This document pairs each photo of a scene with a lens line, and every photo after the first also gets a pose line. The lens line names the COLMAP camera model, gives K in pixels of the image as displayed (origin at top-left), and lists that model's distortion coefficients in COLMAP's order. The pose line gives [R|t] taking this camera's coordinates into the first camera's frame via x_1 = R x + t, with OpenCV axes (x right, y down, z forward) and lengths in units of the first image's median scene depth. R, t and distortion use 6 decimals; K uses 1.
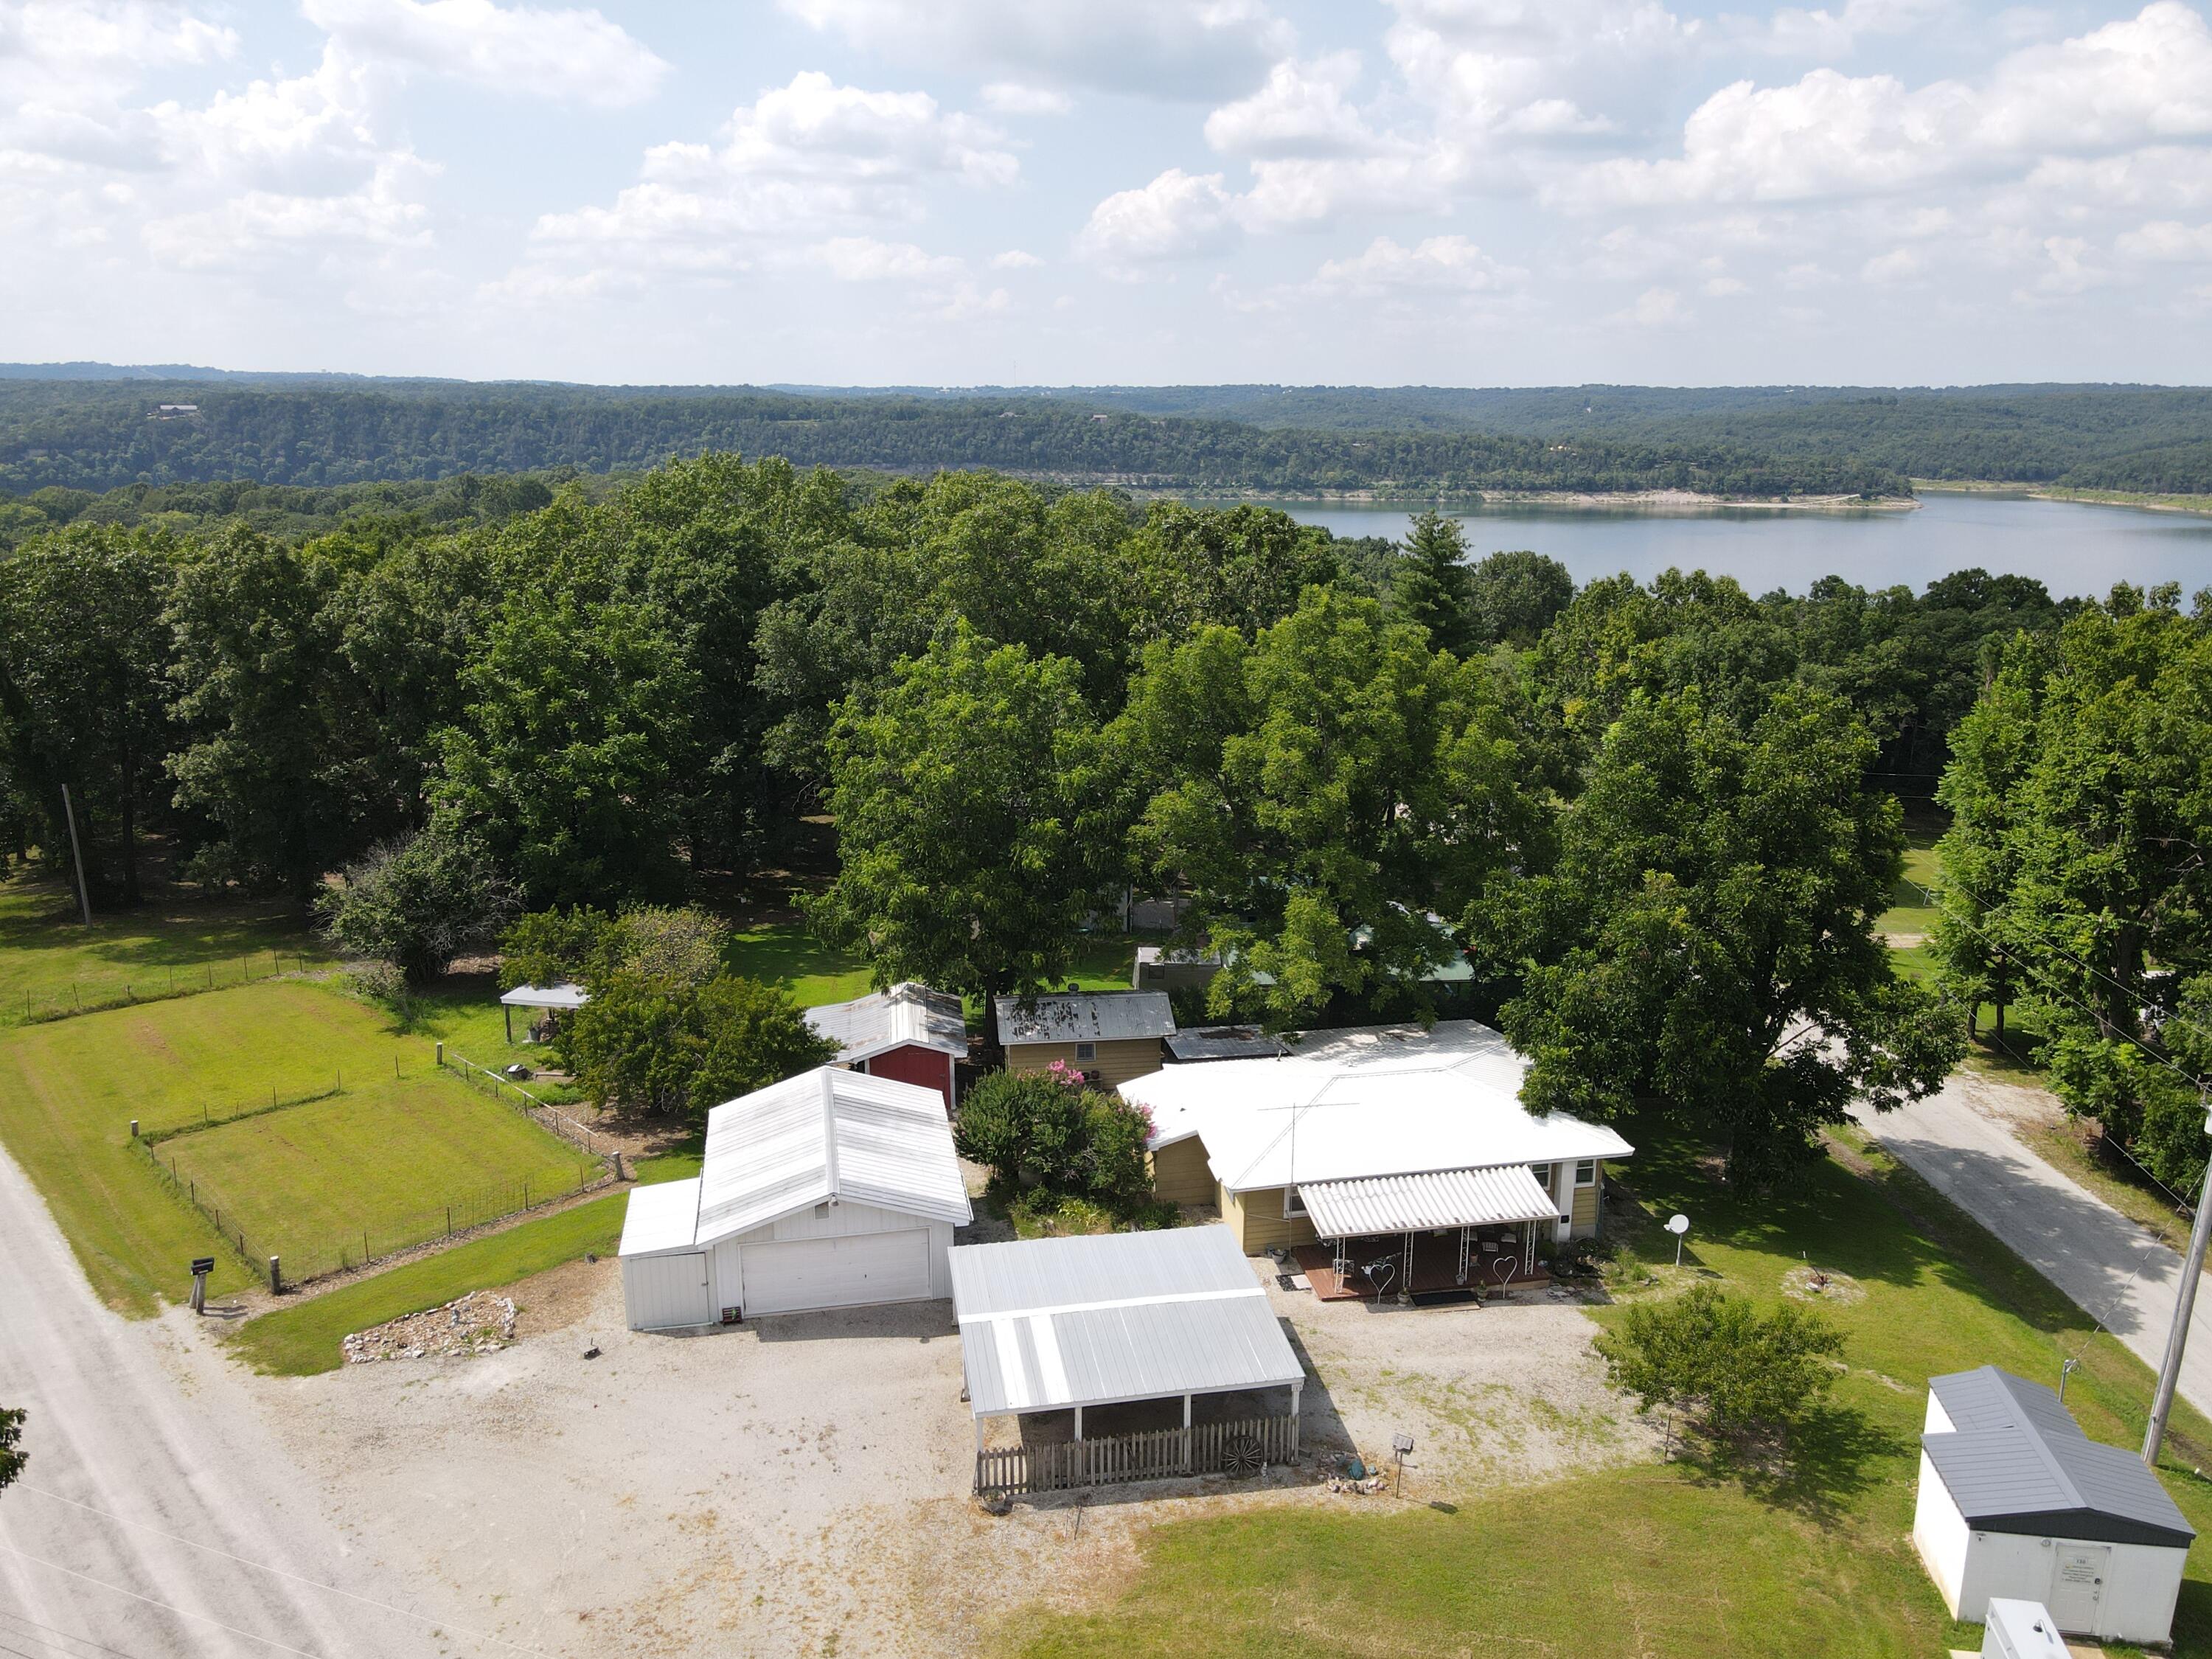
lens RADIAL K [[1619.8, 0, 1123.0], [0, 1619.8, 822.0], [0, 0, 1]] dist [0.009442, 0.009196]
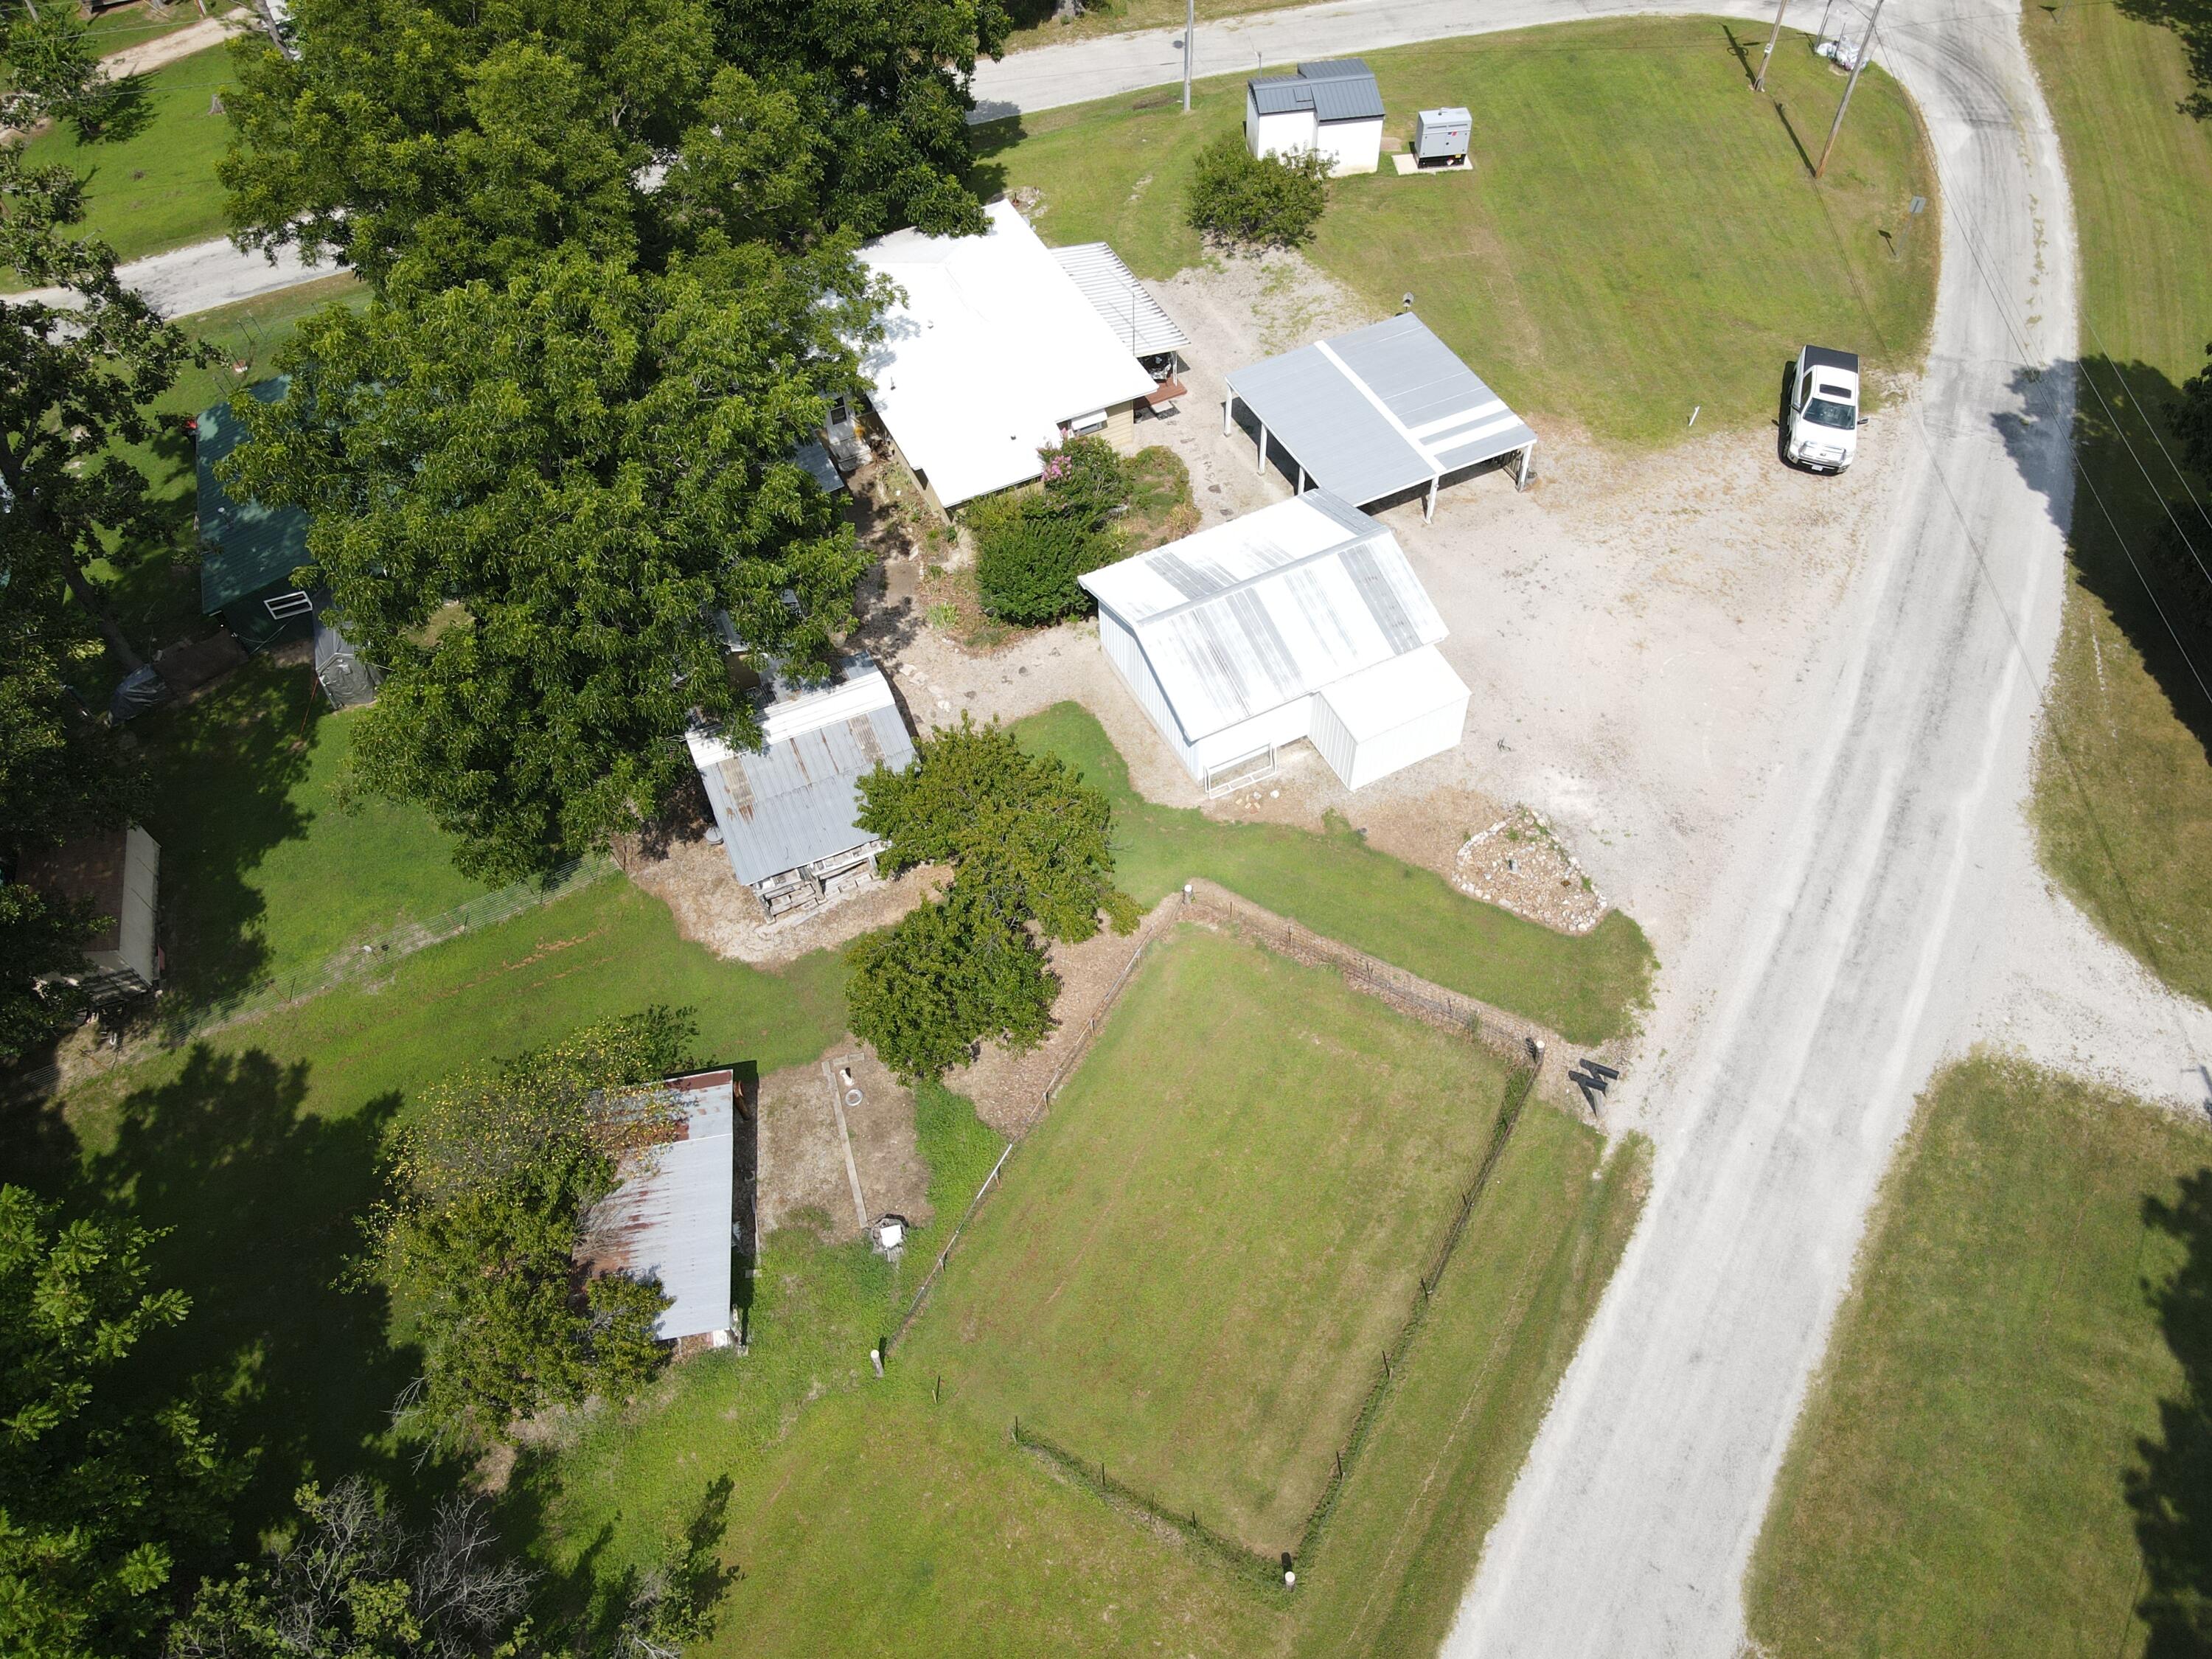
lens RADIAL K [[1619.8, 0, 1100.0], [0, 1619.8, 827.3], [0, 0, 1]] dist [0.009442, 0.009196]
pose [[-0.266552, -0.757261, 0.596243, -0.762082], [0.269227, 0.535500, 0.800472, -0.491980], [-0.925455, 0.373892, 0.061136, 0.952041]]
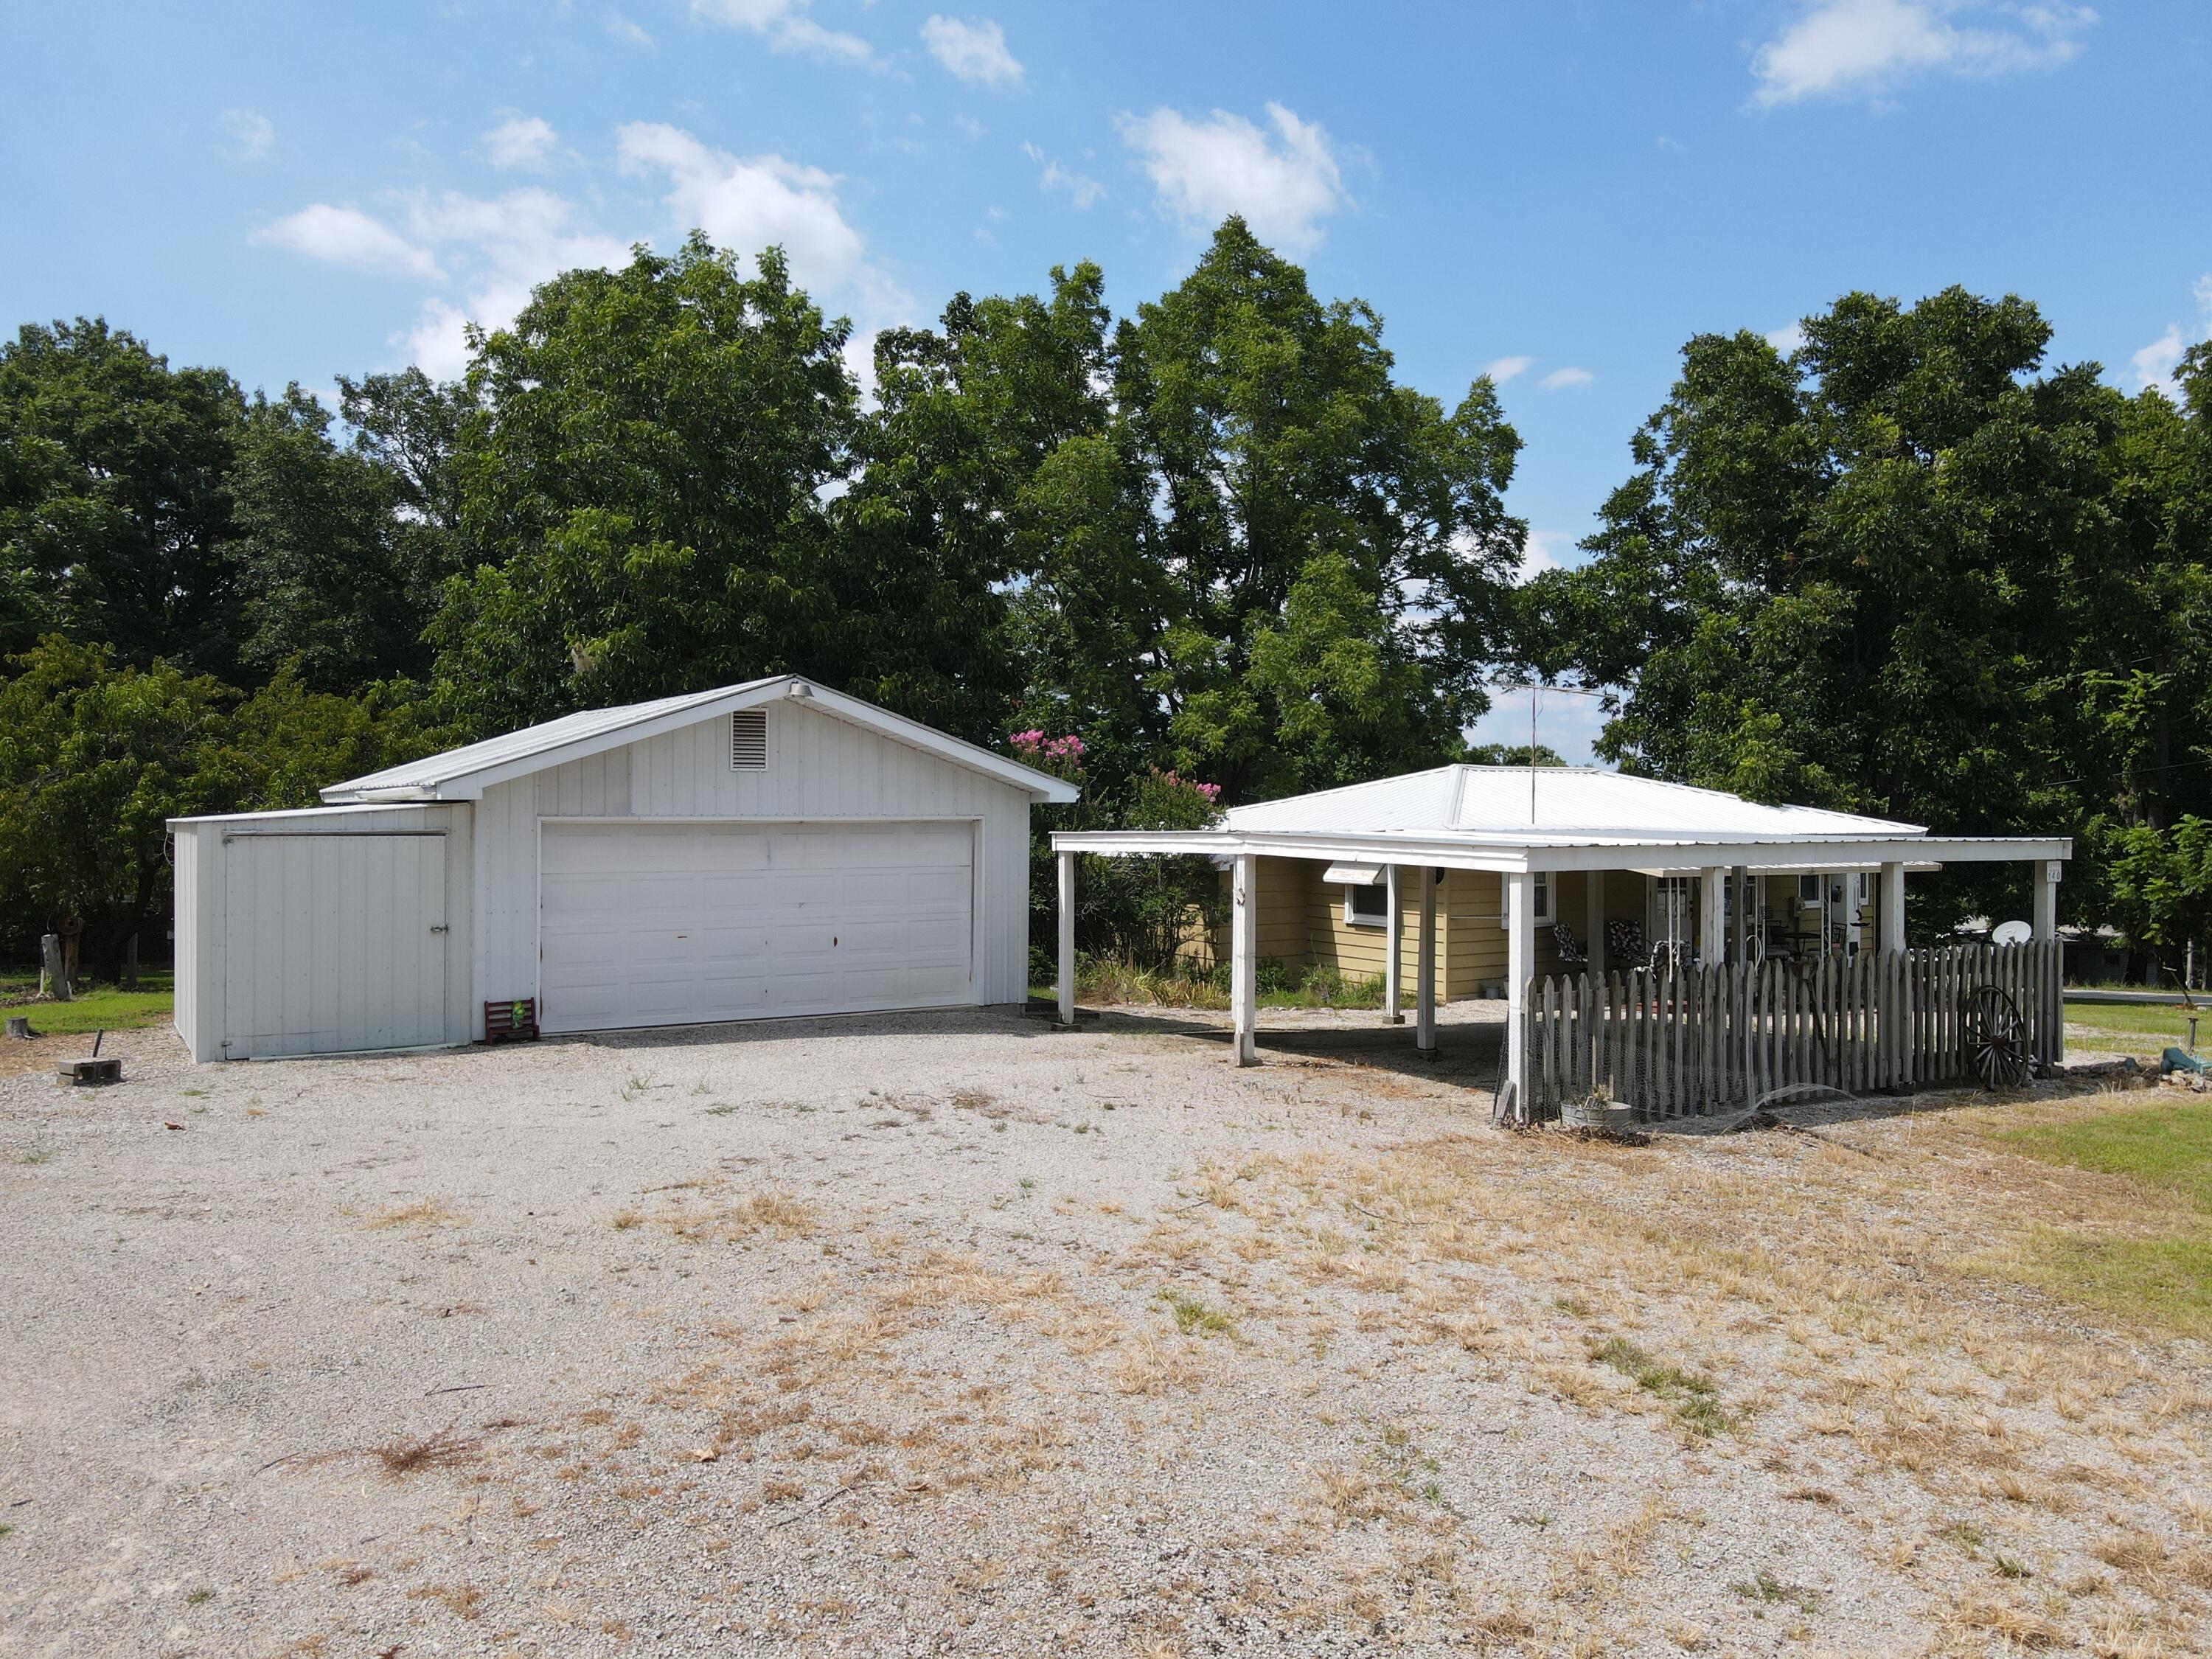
lens RADIAL K [[1619.8, 0, 1123.1], [0, 1619.8, 821.9], [0, 0, 1]] dist [0.009442, 0.009196]
pose [[0.929831, -0.003937, 0.367967, -0.200702], [0.093081, 0.969942, -0.224832, 0.289469], [-0.356021, 0.243306, 0.902248, 0.487557]]
